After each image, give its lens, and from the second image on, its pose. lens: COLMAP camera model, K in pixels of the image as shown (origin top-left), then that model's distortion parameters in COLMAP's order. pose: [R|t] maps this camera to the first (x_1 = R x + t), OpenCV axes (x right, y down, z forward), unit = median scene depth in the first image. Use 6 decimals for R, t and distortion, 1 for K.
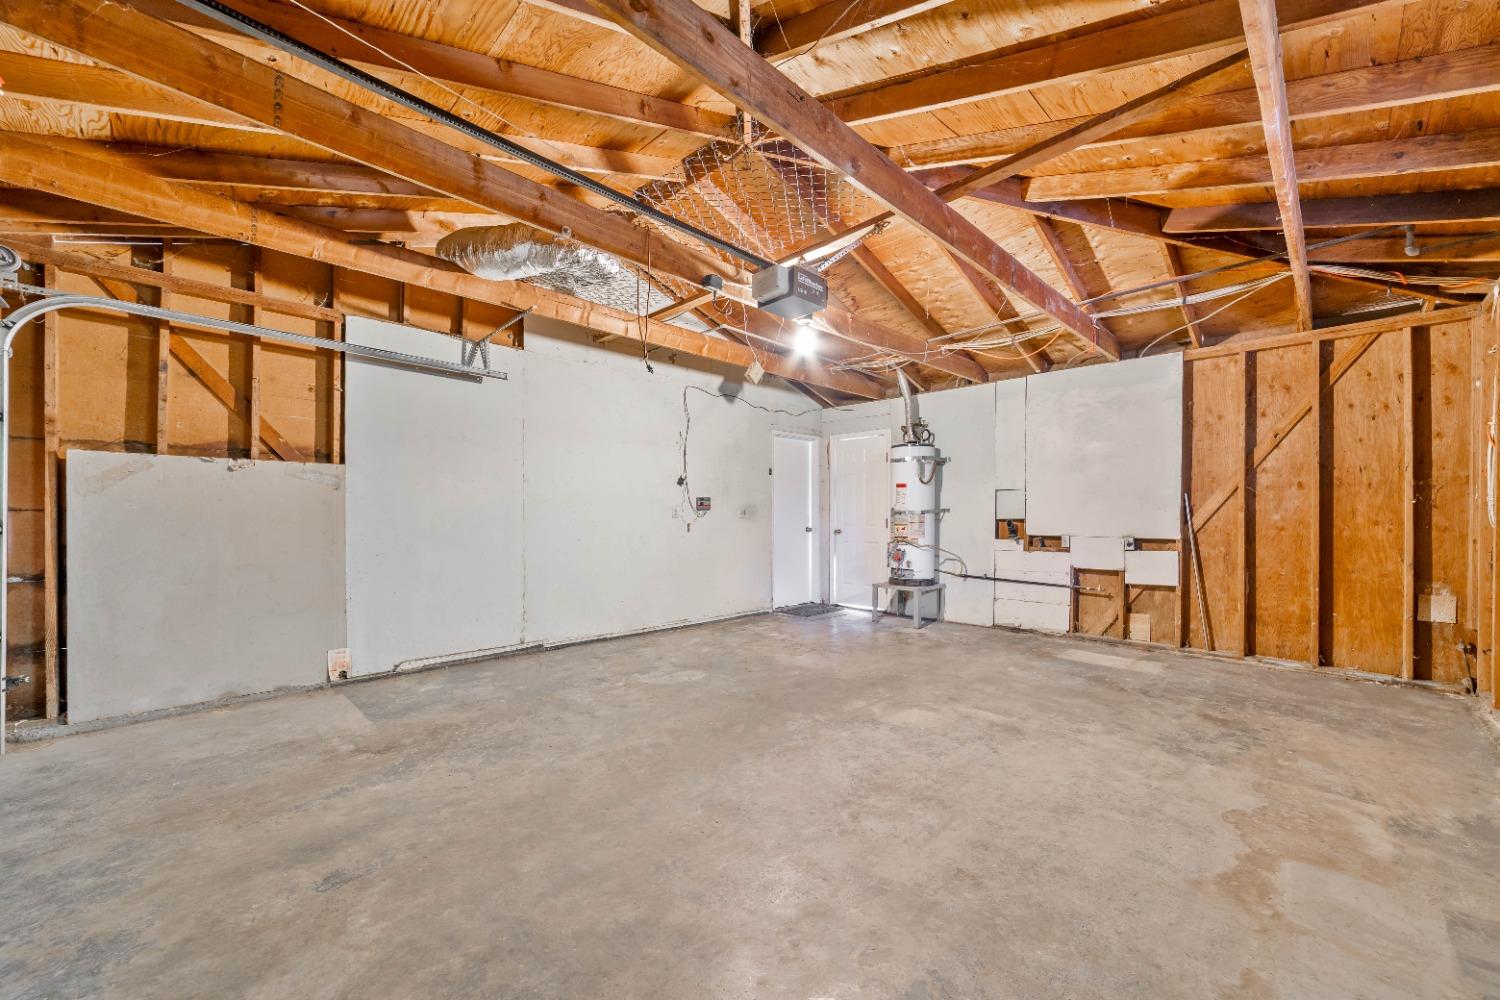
lens RADIAL K [[579.3, 0, 750.0], [0, 579.3, 500.0], [0, 0, 1]] dist [-0.015944, 0.000496]
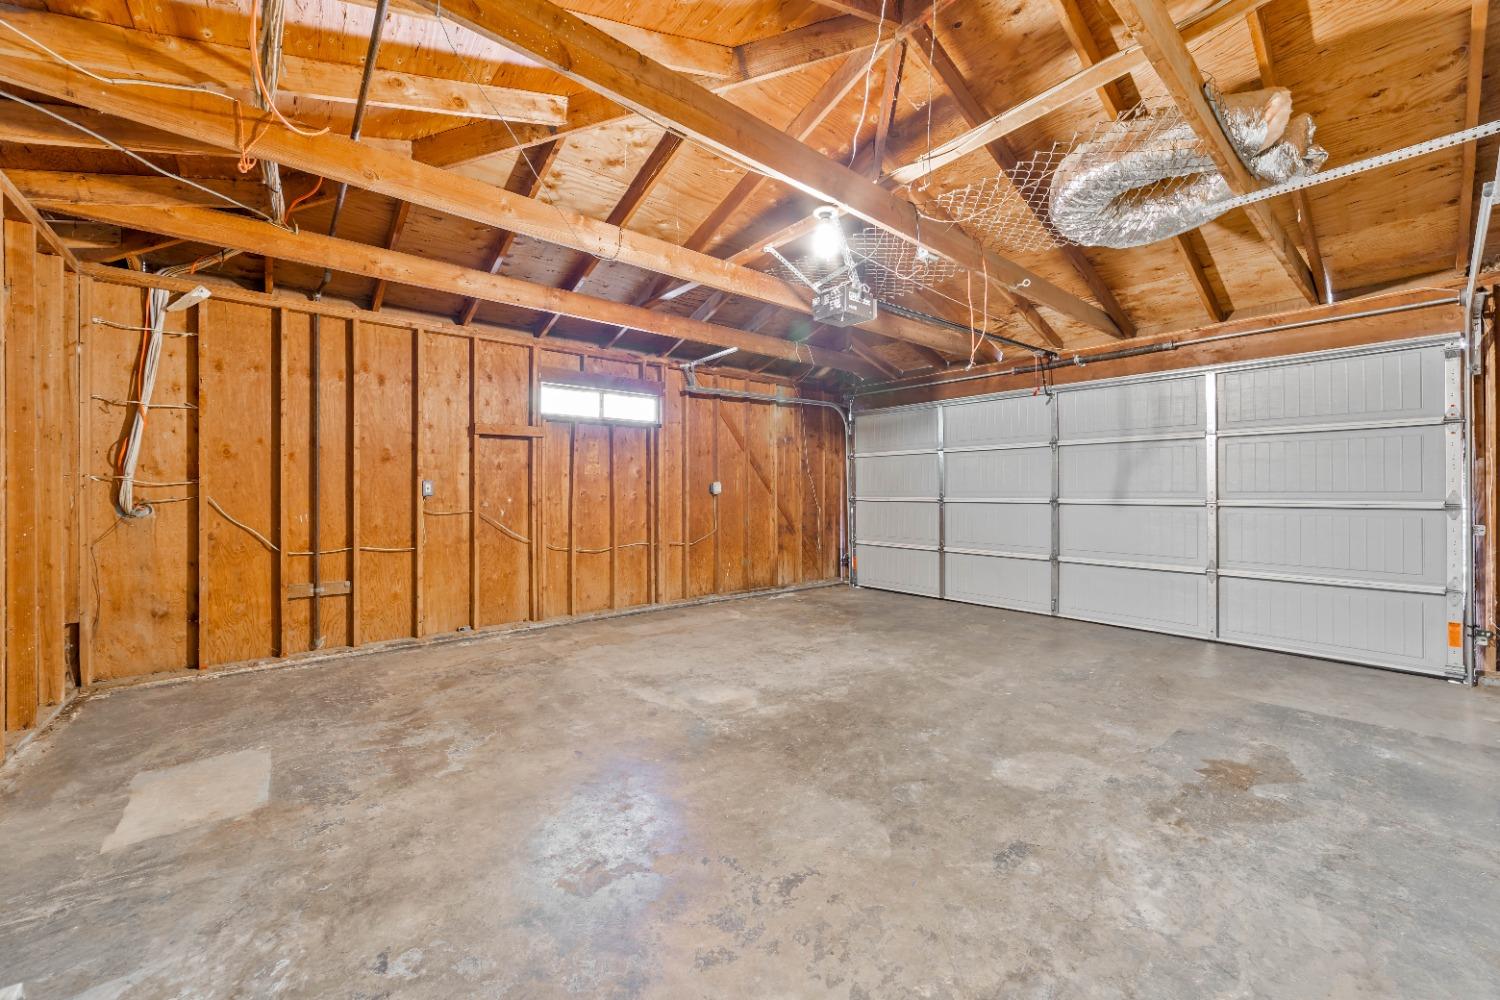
lens RADIAL K [[579.3, 0, 750.0], [0, 579.3, 500.0], [0, 0, 1]] dist [-0.015944, 0.000496]
pose [[-0.997176, -0.001767, 0.075073, 0.157191], [-0.003276, 0.999795, -0.019989, 0.052885], [-0.075022, -0.020178, -0.996978, 1.989009]]
